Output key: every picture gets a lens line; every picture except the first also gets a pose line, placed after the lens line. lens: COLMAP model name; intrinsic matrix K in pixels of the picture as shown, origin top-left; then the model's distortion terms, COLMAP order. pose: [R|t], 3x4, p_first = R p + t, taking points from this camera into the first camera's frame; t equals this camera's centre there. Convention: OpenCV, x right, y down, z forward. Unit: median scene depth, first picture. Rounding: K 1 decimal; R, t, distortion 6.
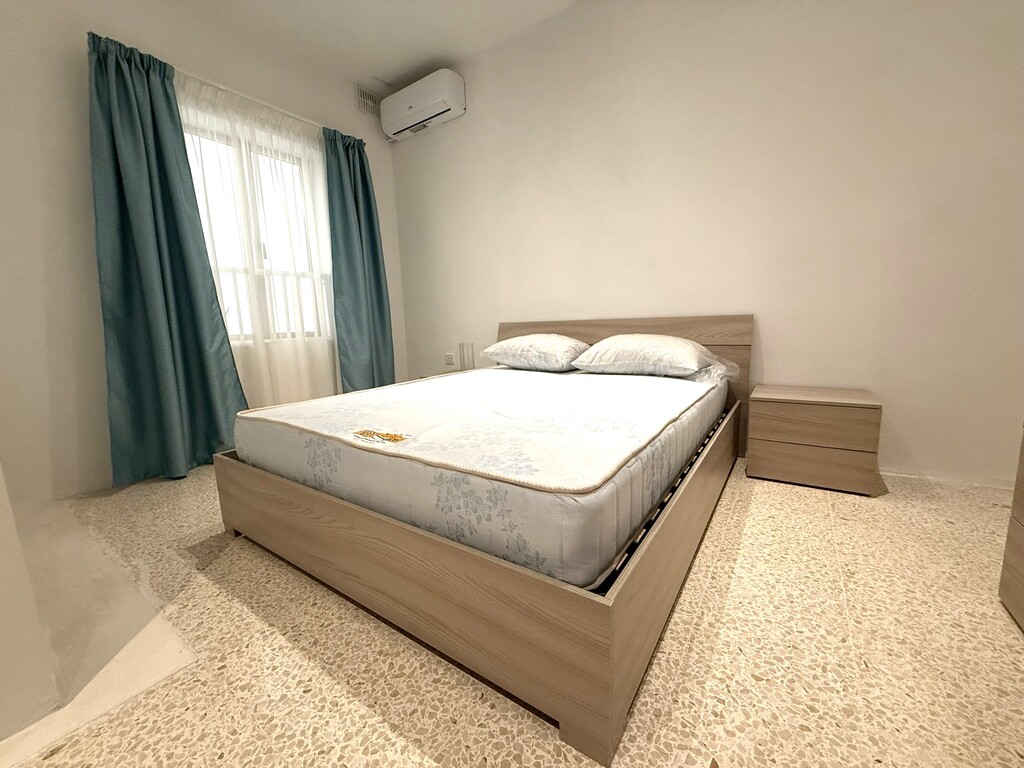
lens RADIAL K [[409.9, 0, 510.9], [0, 409.9, 382.2], [0, 0, 1]] dist [0.000200, 0.000600]
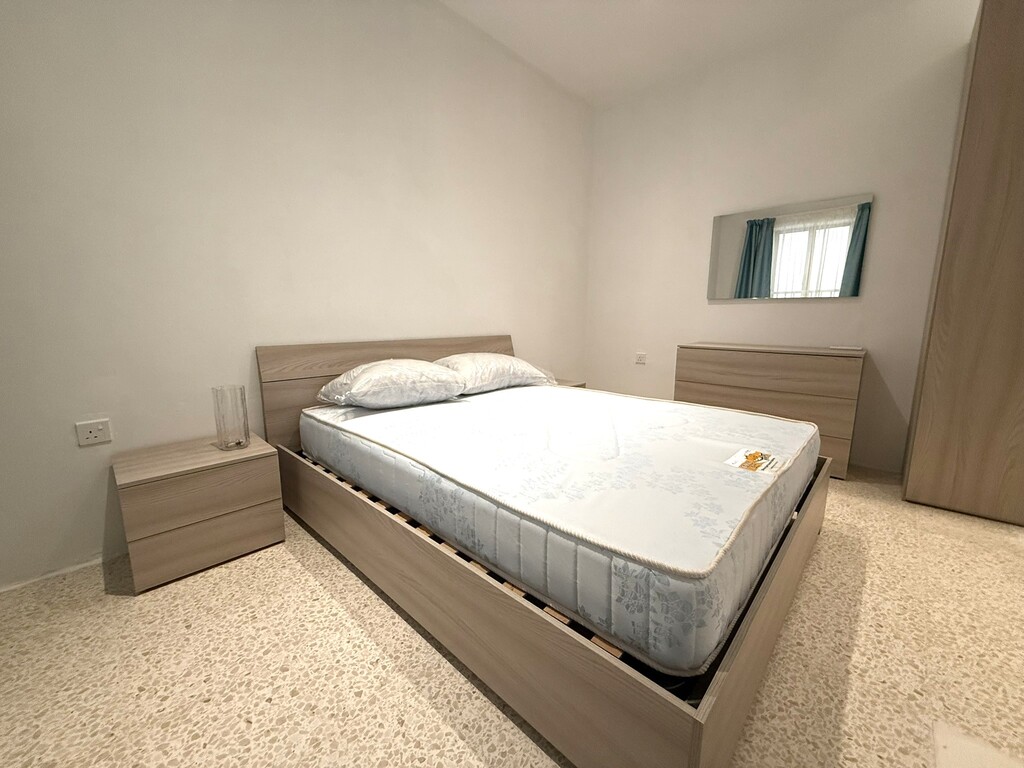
lens RADIAL K [[409.9, 0, 508.6], [0, 409.9, 388.6], [0, 0, 1]] dist [0.000200, 0.000600]
pose [[0.146597, -0.139629, 0.979292, -1.622382], [0.136308, 0.983395, 0.119809, -0.307651], [-0.979760, 0.115922, 0.163196, 1.611516]]
